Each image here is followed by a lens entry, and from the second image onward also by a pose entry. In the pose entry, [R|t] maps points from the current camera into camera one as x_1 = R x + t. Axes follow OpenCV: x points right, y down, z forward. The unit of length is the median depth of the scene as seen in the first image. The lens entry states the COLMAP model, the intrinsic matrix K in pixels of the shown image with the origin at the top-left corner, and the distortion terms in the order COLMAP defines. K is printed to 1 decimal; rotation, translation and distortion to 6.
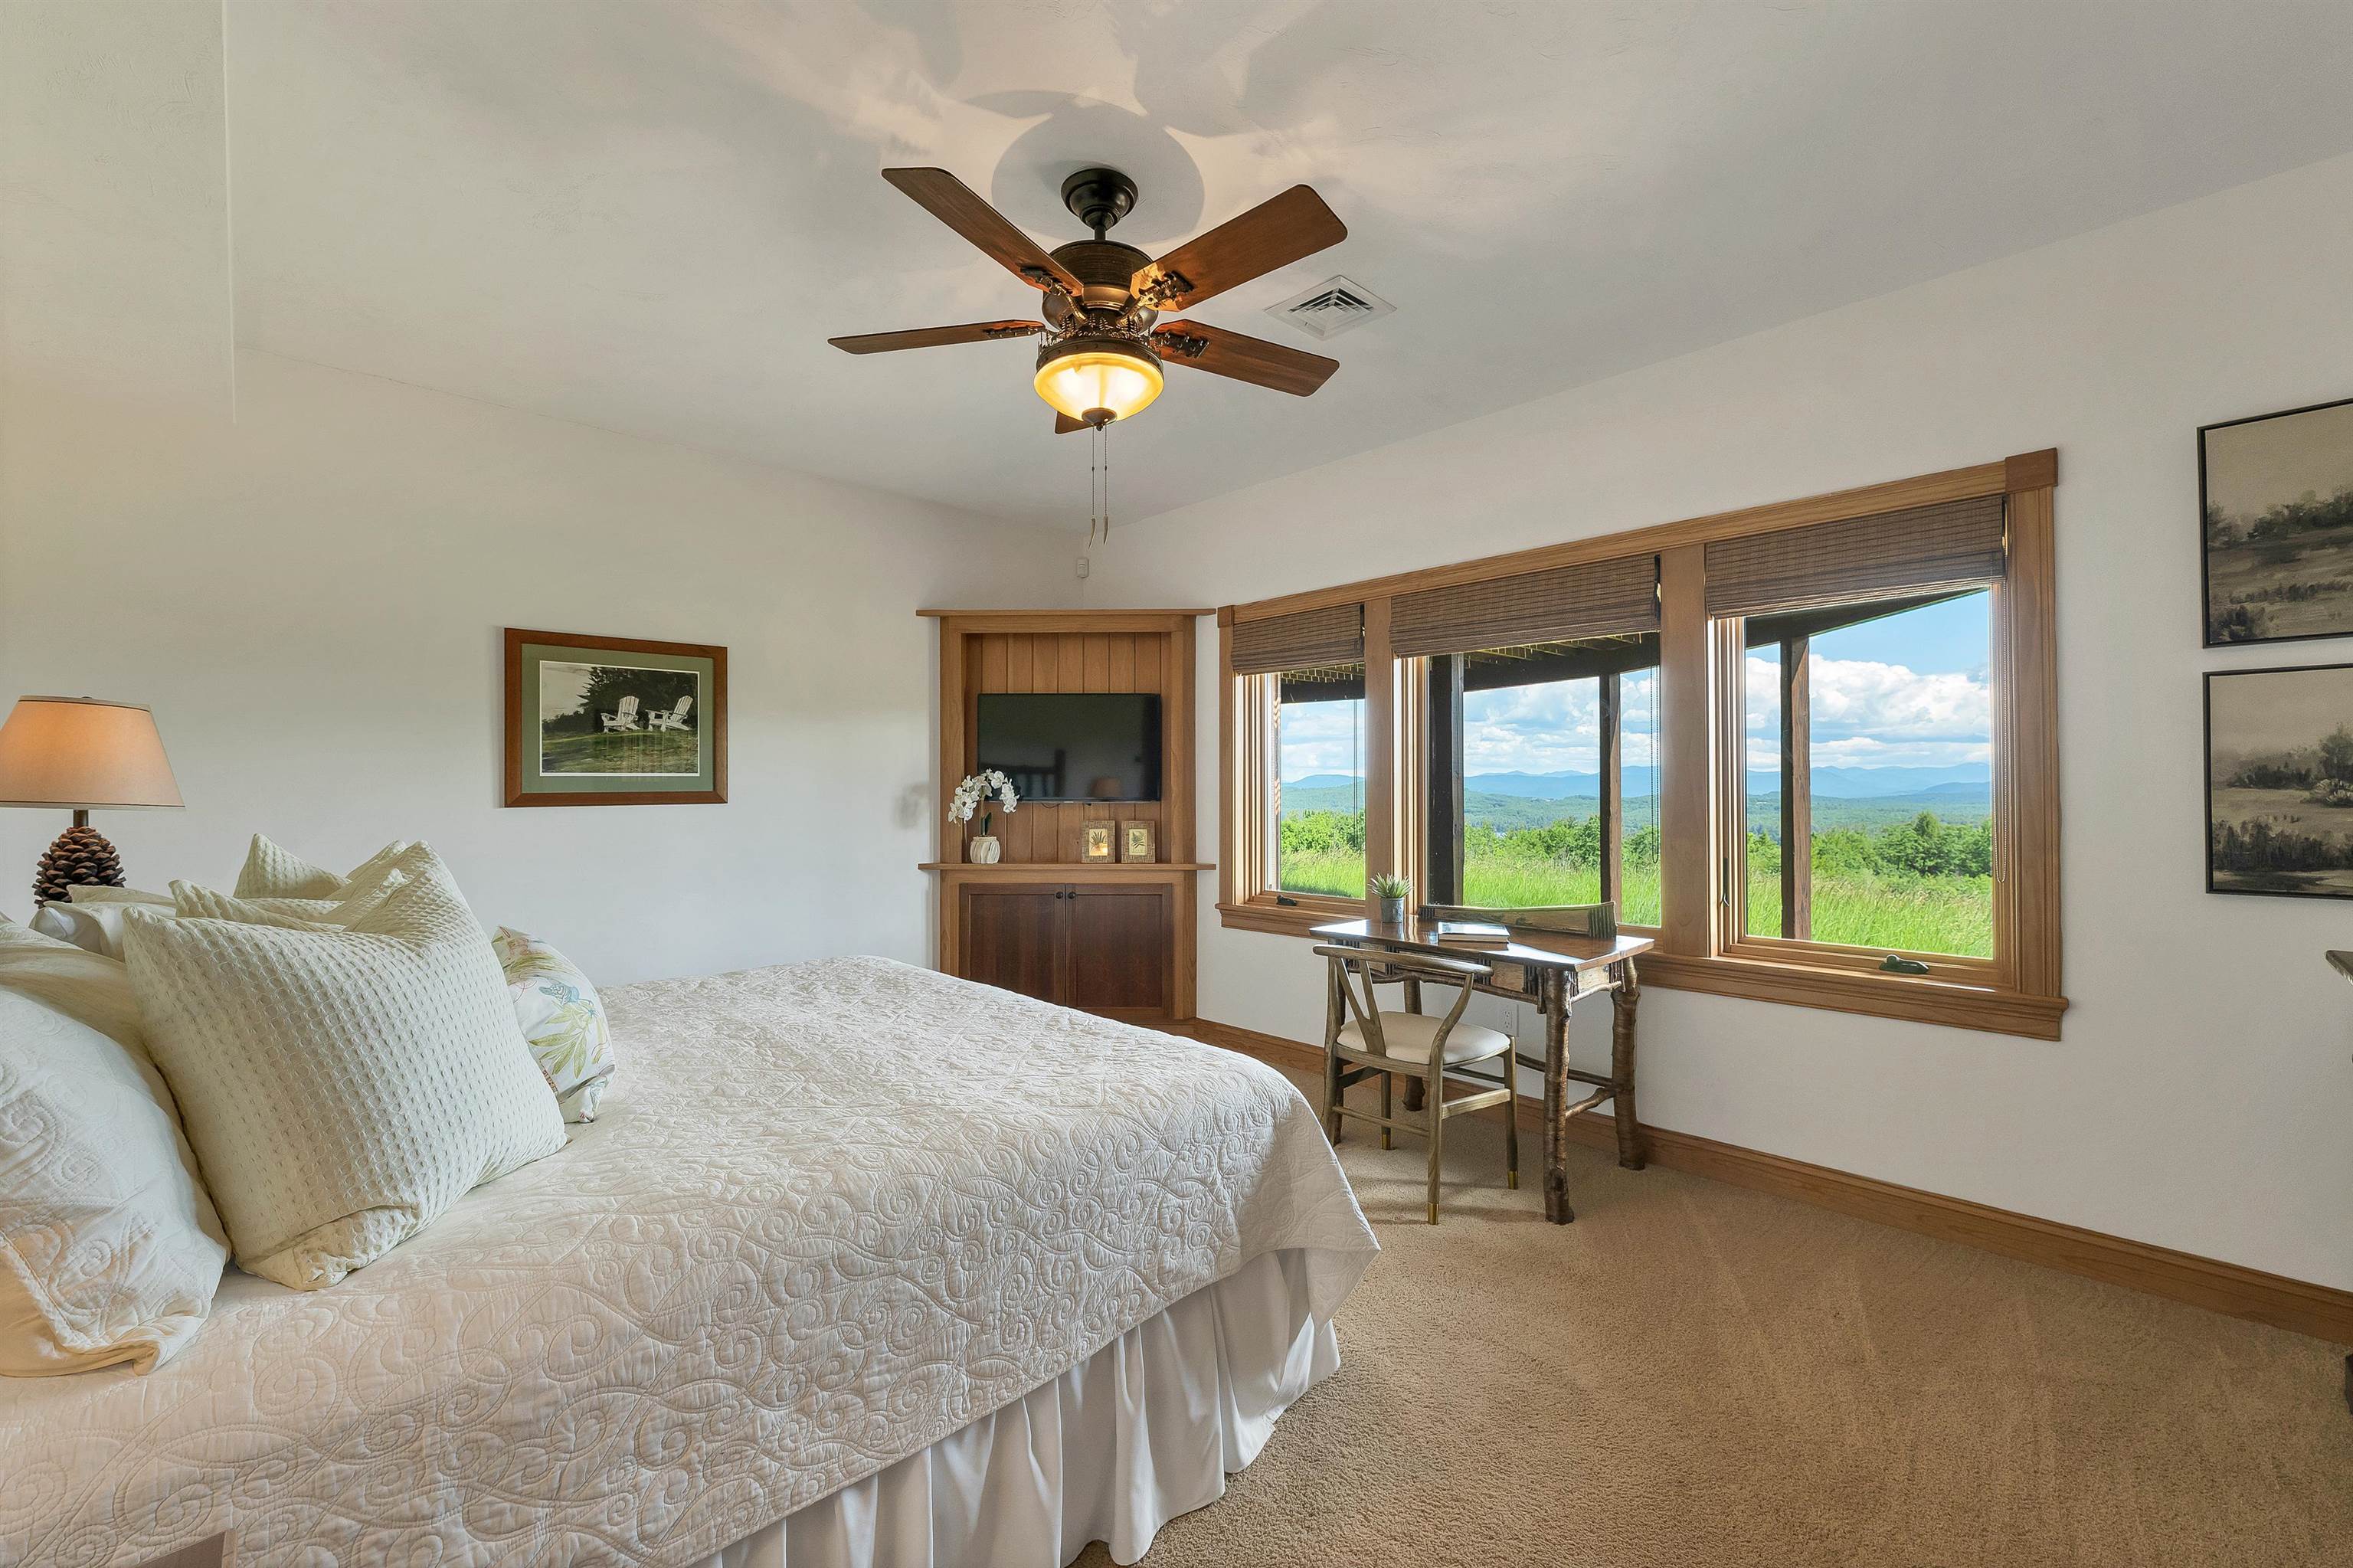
lens RADIAL K [[977.3, 0, 1162.6], [0, 977.3, 794.7], [0, 0, 1]] dist [-0.002698, -0.000663]
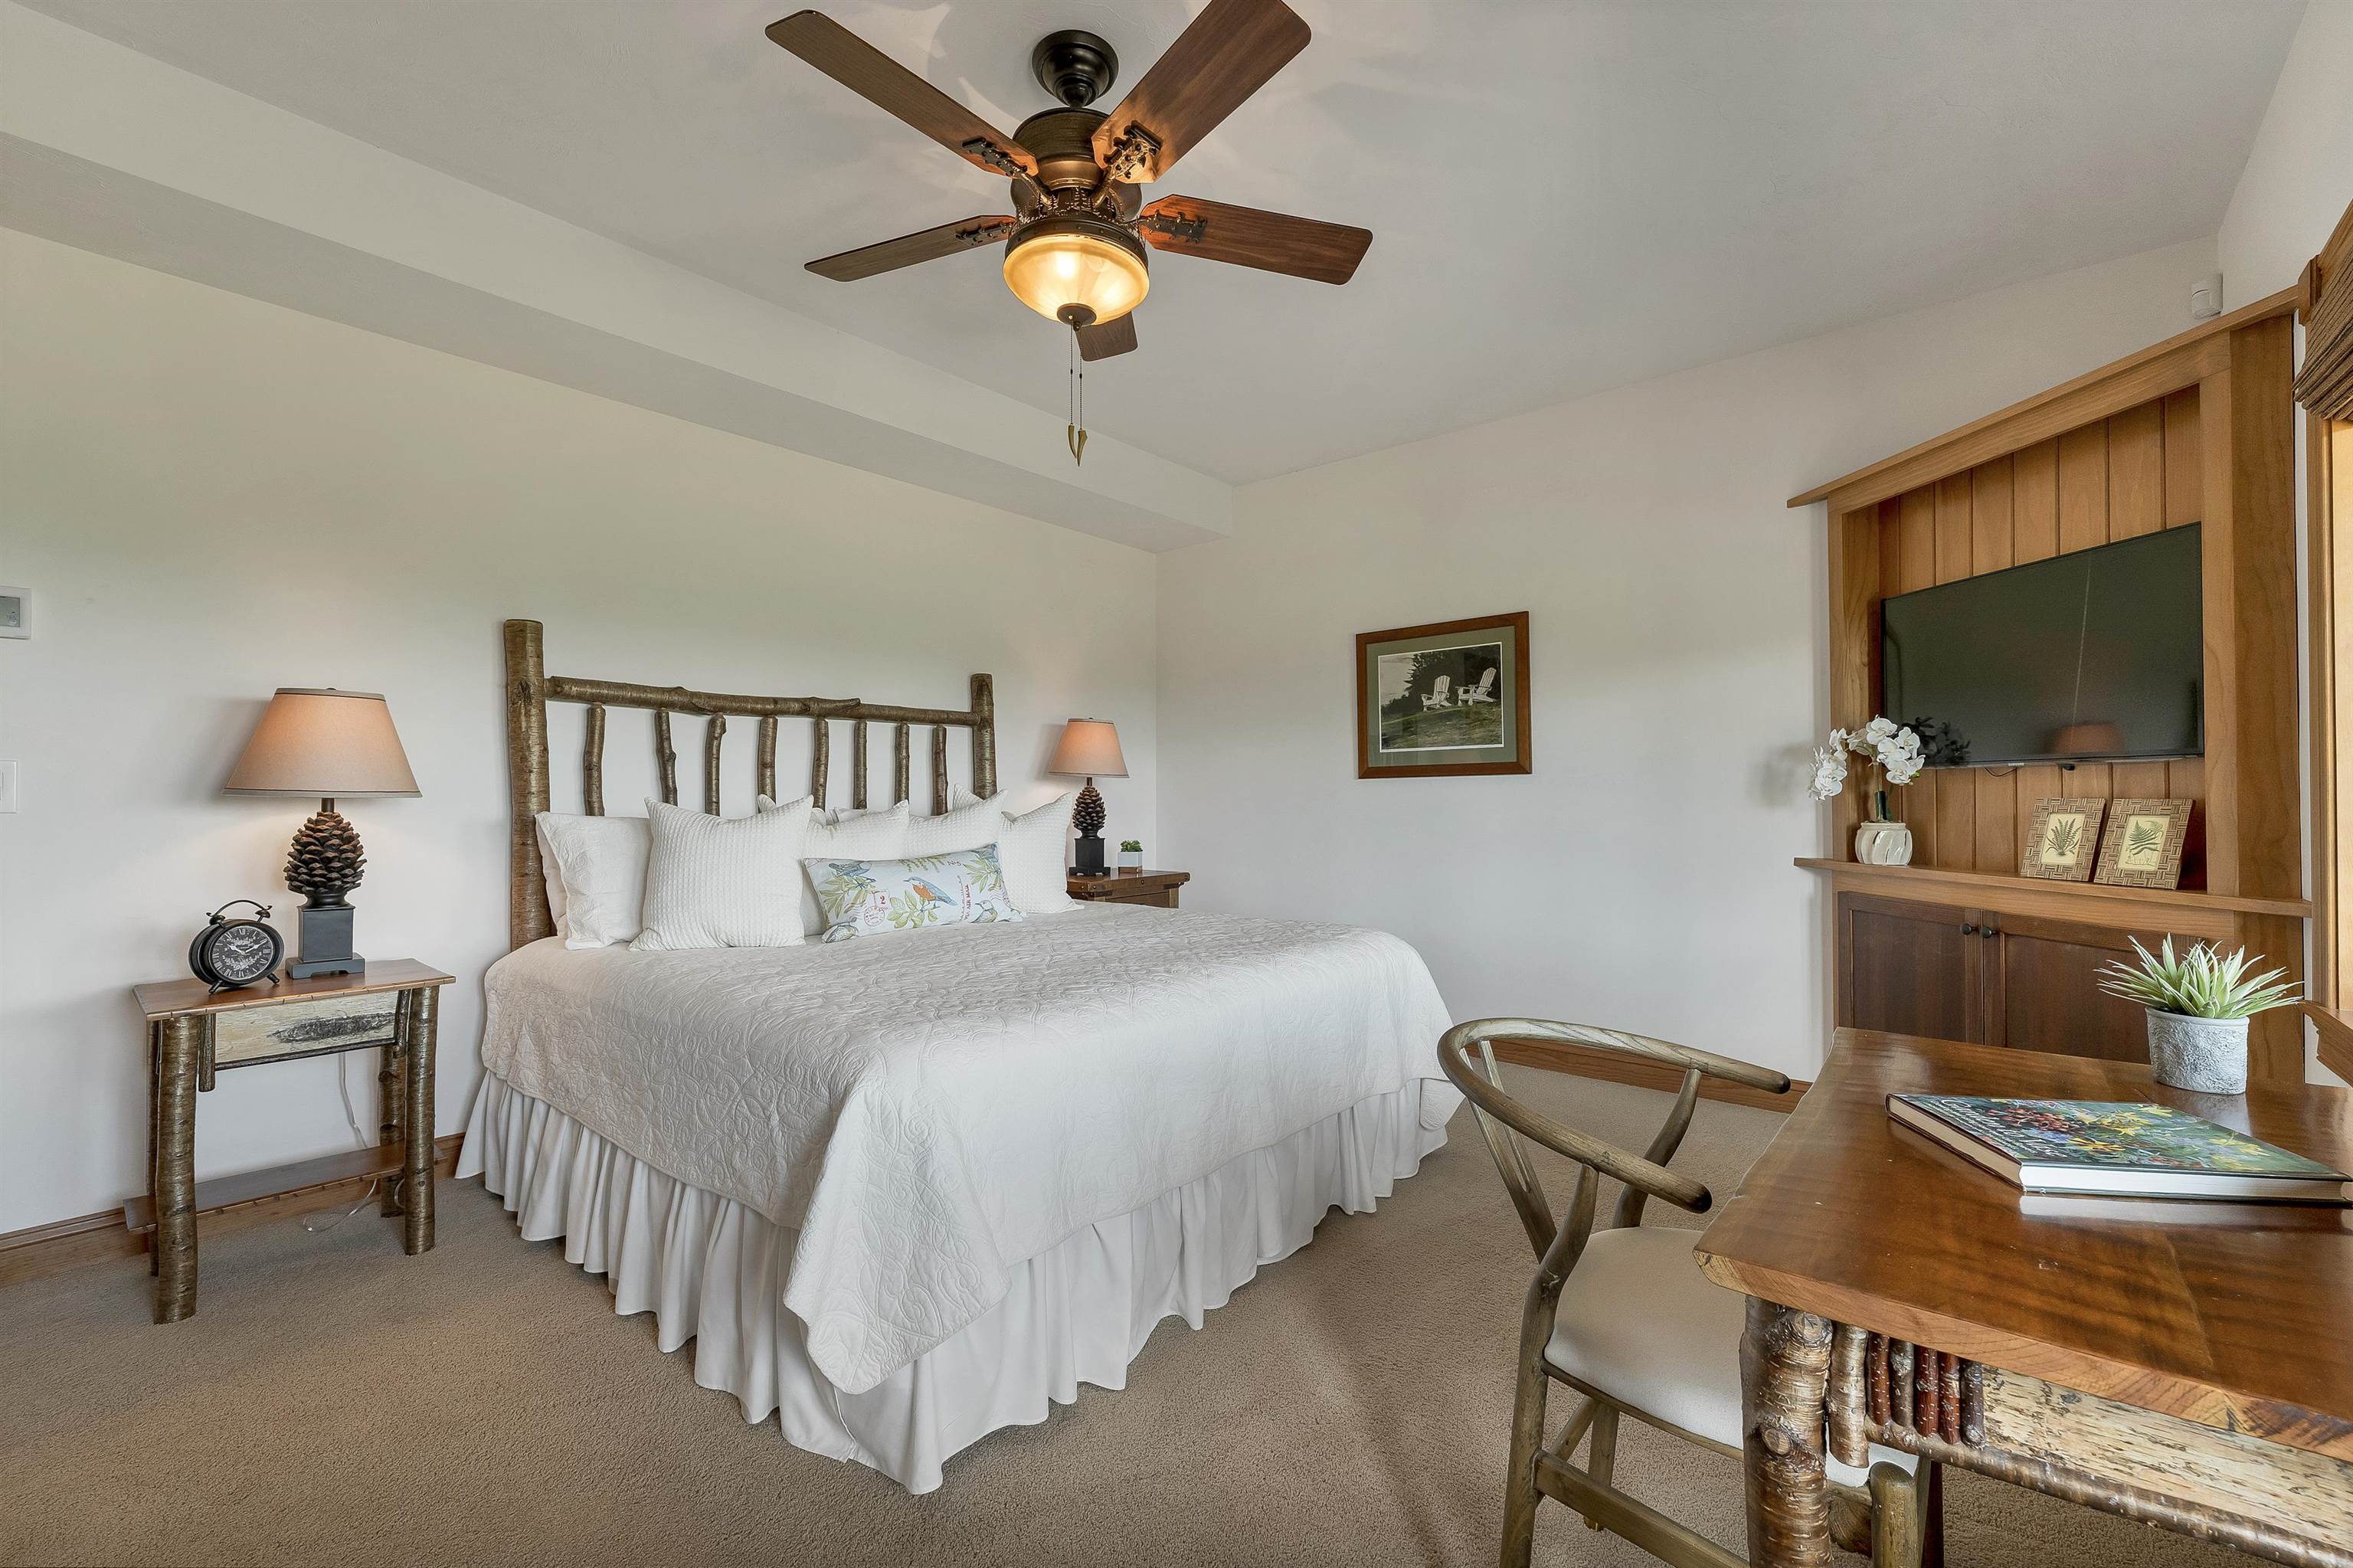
lens RADIAL K [[977.3, 0, 1173.4], [0, 977.3, 785.7], [0, 0, 1]] dist [-0.002698, -0.000663]
pose [[0.102198, -0.008037, -0.994732, 0.469874], [0.000359, 0.999968, -0.008042, 0.027790], [0.994764, 0.000464, 0.102198, 0.555486]]
